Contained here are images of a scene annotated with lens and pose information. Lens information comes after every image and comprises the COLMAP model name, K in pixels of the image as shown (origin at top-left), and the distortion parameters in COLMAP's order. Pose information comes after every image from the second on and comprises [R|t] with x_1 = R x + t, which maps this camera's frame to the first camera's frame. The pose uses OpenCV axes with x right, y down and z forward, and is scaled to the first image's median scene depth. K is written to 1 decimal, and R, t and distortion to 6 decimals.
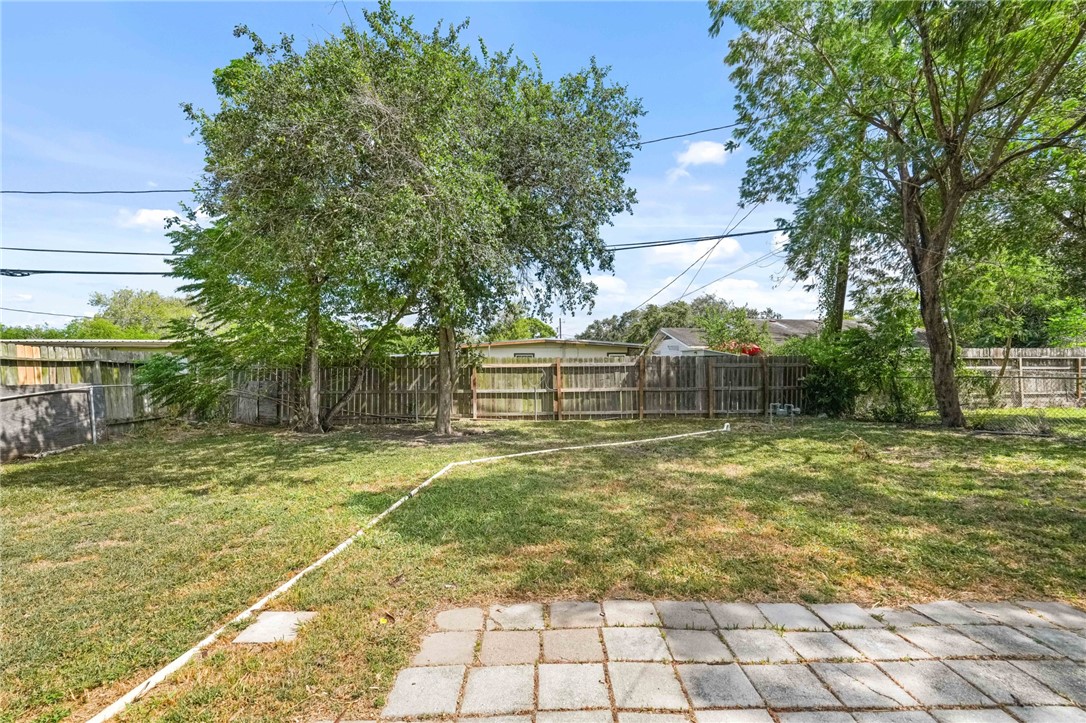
lens RADIAL K [[484.1, 0, 548.0], [0, 484.1, 365.9], [0, 0, 1]] dist [-0.002275, 0.001055]
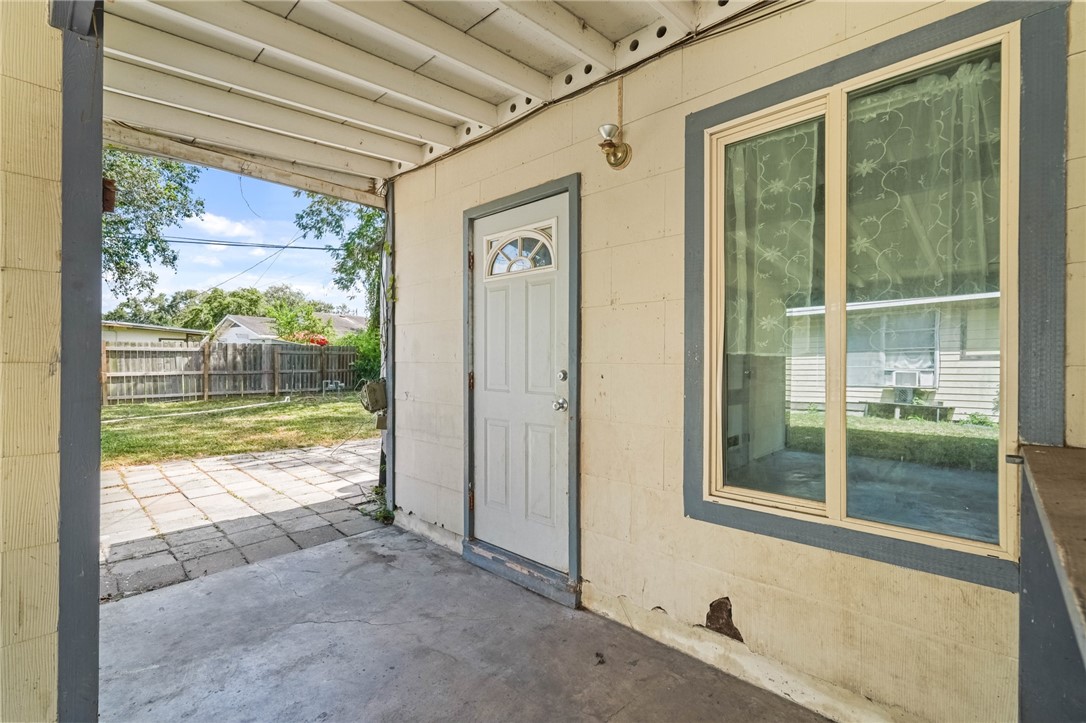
lens RADIAL K [[484.1, 0, 554.4], [0, 484.1, 362.7], [0, 0, 1]] dist [-0.002275, 0.001055]
pose [[0.680093, 0.002937, 0.733120, -0.072862], [-0.010370, 0.999930, 0.005614, 0.011456], [-0.733053, -0.011420, 0.680076, -0.317629]]
